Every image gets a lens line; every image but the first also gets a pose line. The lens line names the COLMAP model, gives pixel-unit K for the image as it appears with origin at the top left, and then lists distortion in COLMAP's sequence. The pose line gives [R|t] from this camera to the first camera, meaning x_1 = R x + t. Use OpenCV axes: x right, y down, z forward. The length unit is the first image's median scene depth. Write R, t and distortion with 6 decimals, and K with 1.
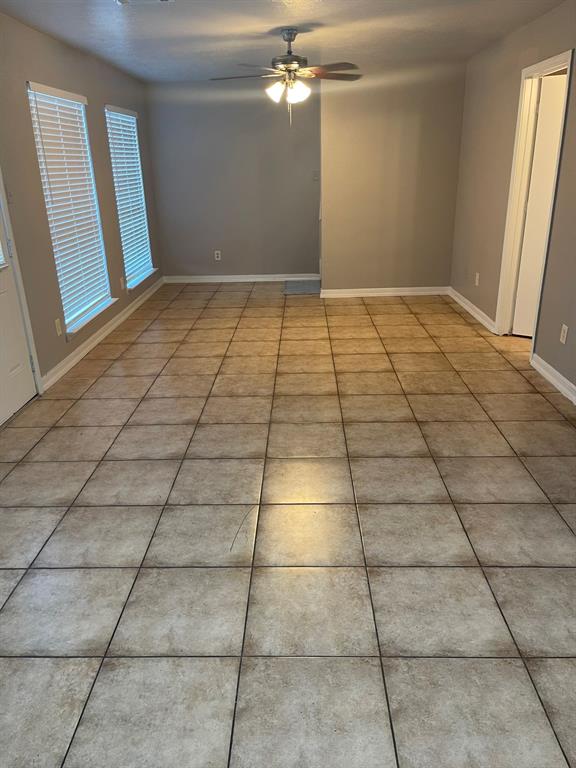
lens RADIAL K [[578.8, 0, 287.0], [0, 578.8, 384.8], [0, 0, 1]] dist [0.025662, -0.014569]
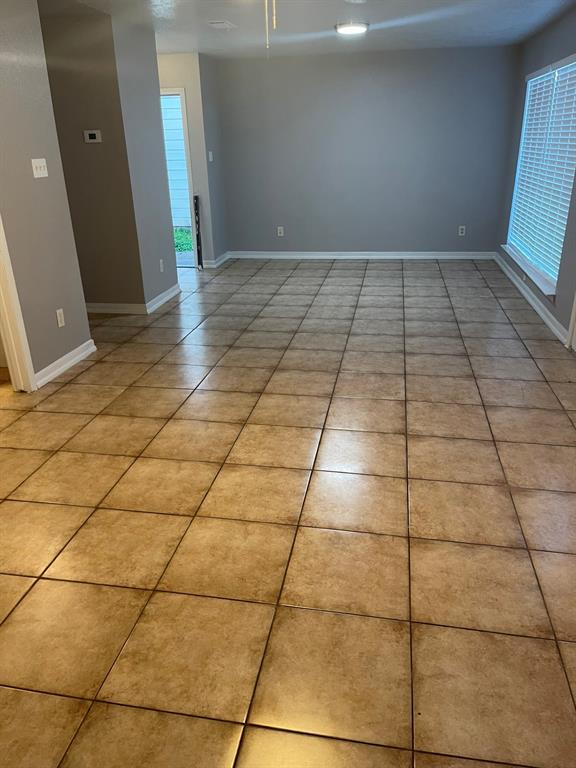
lens RADIAL K [[578.8, 0, 283.8], [0, 578.8, 380.5], [0, 0, 1]] dist [0.025662, -0.014569]
pose [[-0.986429, -0.014584, 0.163541, -0.092506], [0.100786, 0.732530, 0.673232, -0.647471], [-0.129617, 0.680578, -0.721119, 1.720746]]
